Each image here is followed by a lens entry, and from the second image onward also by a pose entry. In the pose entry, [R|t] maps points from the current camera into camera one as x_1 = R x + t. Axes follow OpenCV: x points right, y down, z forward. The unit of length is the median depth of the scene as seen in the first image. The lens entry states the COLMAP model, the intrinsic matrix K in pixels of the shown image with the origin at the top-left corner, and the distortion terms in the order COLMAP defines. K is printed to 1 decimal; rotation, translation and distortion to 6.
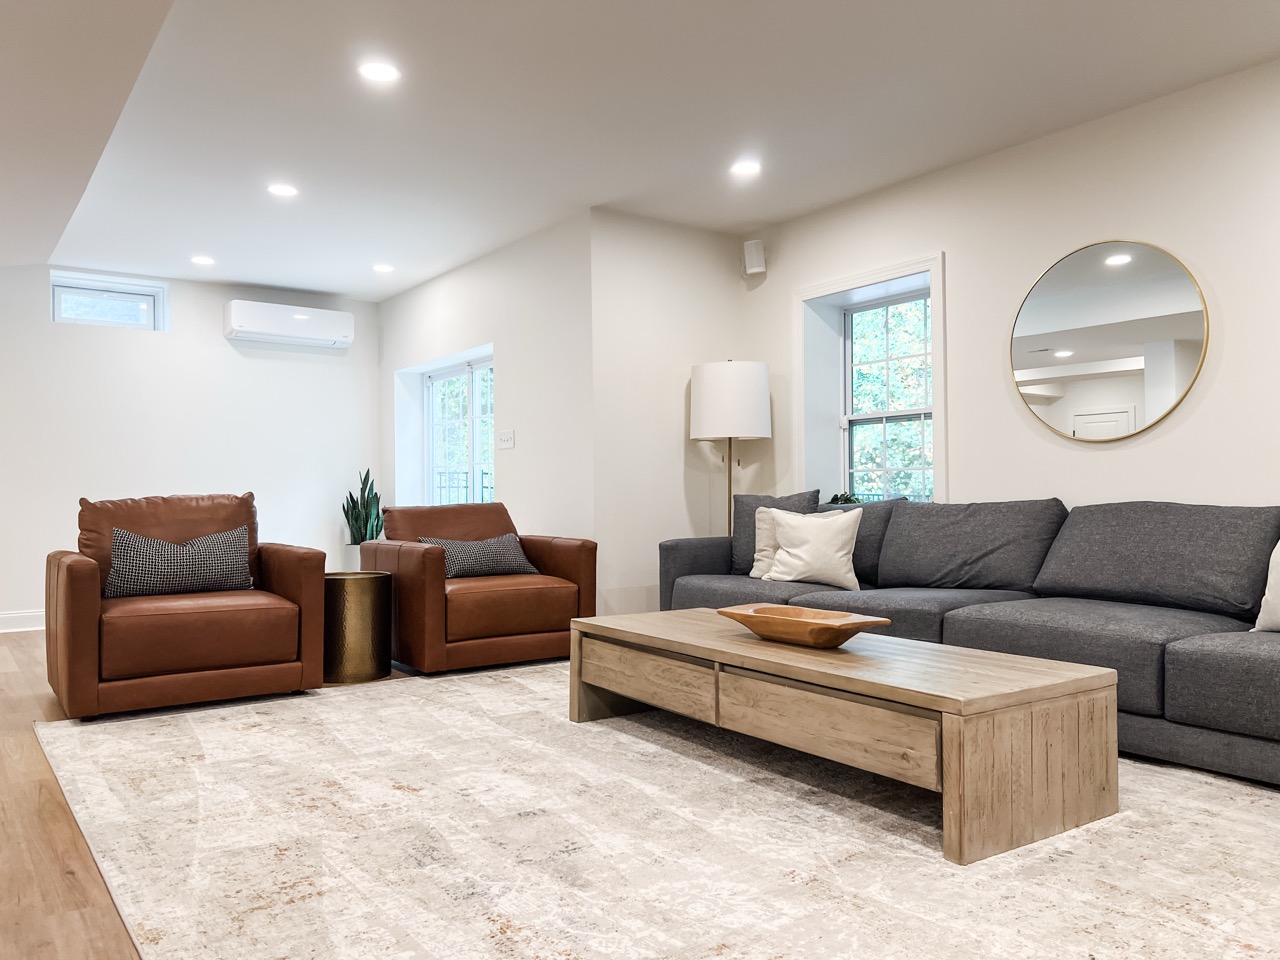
lens RADIAL K [[958.8, 0, 631.4], [0, 958.8, 482.6], [0, 0, 1]] dist [0.051146, -0.055376]
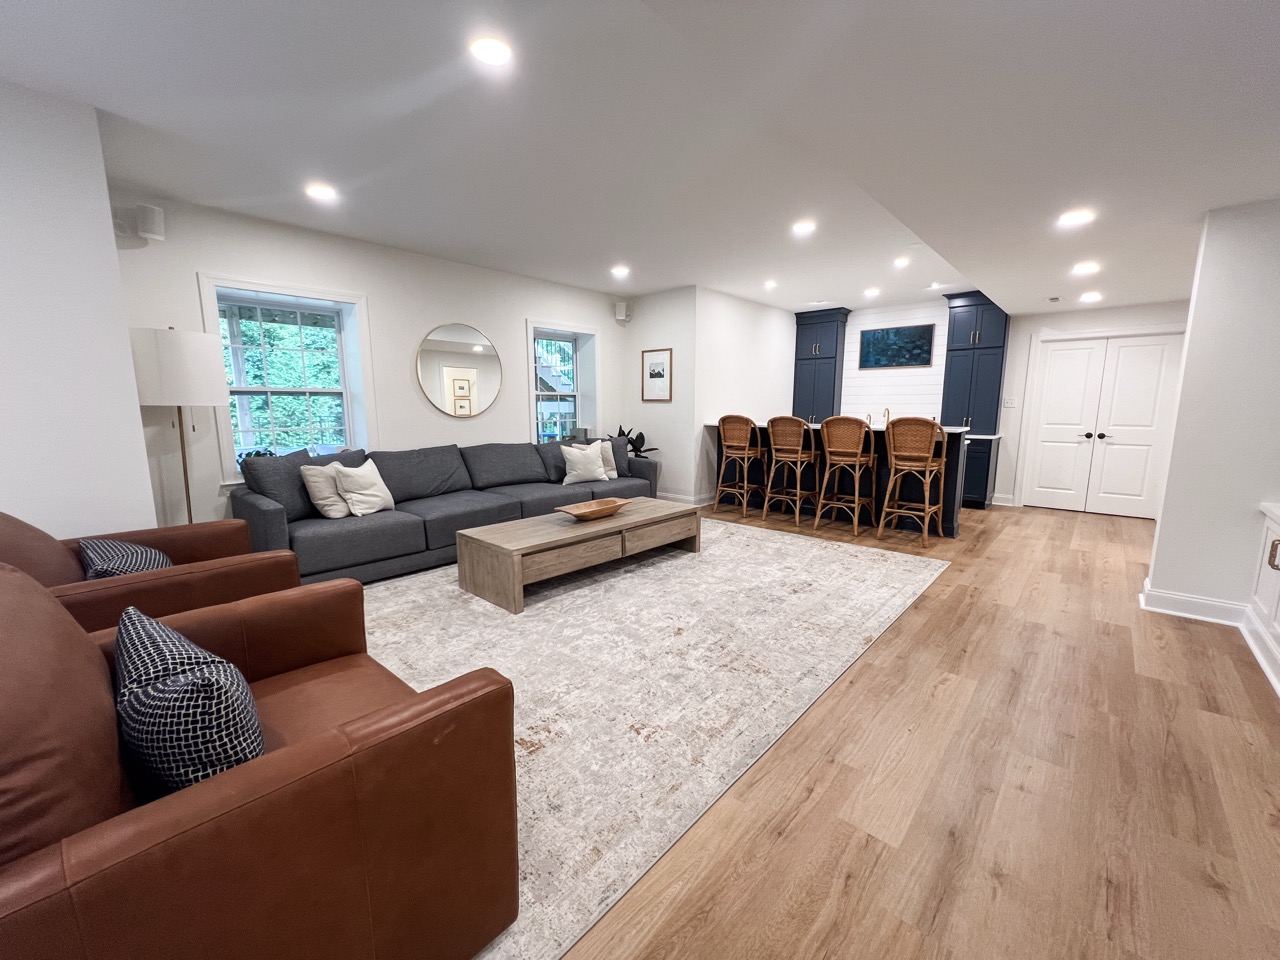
lens RADIAL K [[512.5, 0, 639.7], [0, 512.5, 483.0], [0, 0, 1]] dist [-0.003691, 0.001278]
pose [[-0.206270, -0.139711, 0.968470, -0.665369], [-0.009665, 0.989997, 0.140758, -0.055800], [-0.978447, 0.019674, -0.205557, 0.758823]]
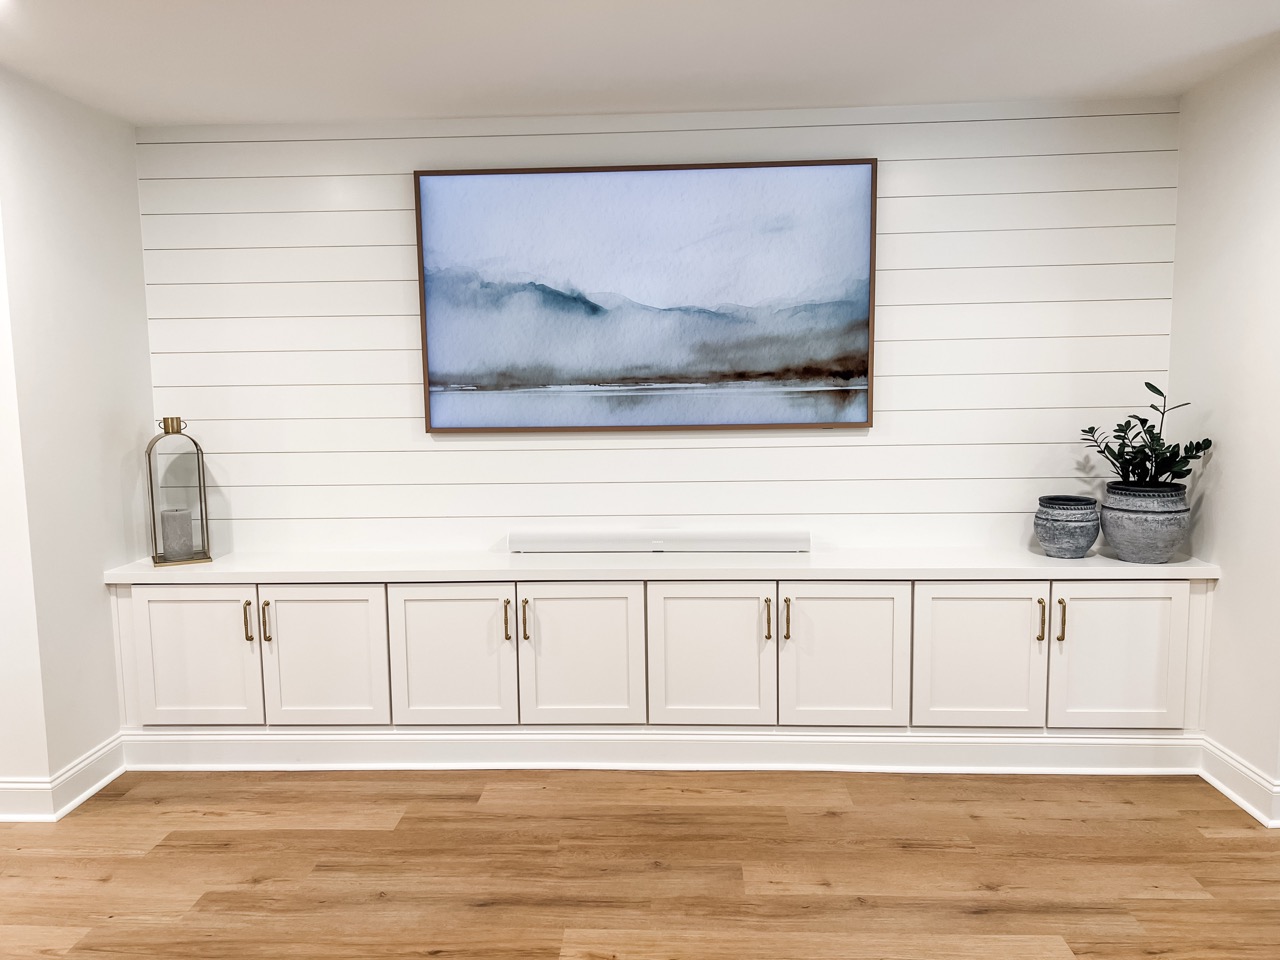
lens RADIAL K [[958.8, 0, 652.1], [0, 958.8, 493.5], [0, 0, 1]] dist [0.051146, -0.055376]
pose [[-0.616841, 0.098742, -0.780870, 0.027847], [0.028887, 0.994271, 0.102908, -0.073816], [0.786558, 0.040921, -0.616160, 0.682029]]
